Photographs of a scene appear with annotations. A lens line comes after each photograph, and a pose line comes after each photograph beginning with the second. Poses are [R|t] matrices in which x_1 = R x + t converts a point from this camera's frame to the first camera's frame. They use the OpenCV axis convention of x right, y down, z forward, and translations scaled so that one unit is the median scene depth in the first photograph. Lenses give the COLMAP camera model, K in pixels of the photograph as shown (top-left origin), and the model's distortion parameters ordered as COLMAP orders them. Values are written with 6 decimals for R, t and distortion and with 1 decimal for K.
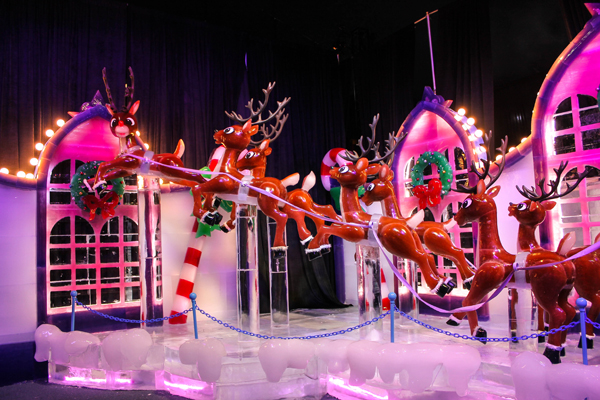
lens RADIAL K [[505.3, 0, 300.0], [0, 505.3, 200.0], [0, 0, 1]] dist [0.001414, 0.002504]
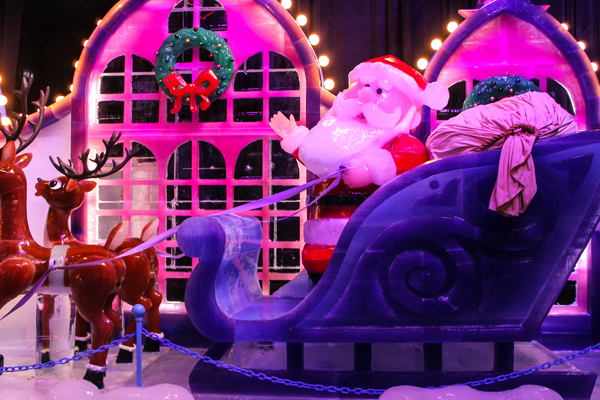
lens RADIAL K [[623.0, 0, 300.0], [0, 623.0, 200.0], [0, 0, 1]] dist [-0.092818, 0.009035]
pose [[0.639028, 0.067430, 0.766222, -0.028425], [-0.092866, 0.995627, -0.010169, 0.011597], [-0.763557, -0.064658, 0.642496, 0.136537]]
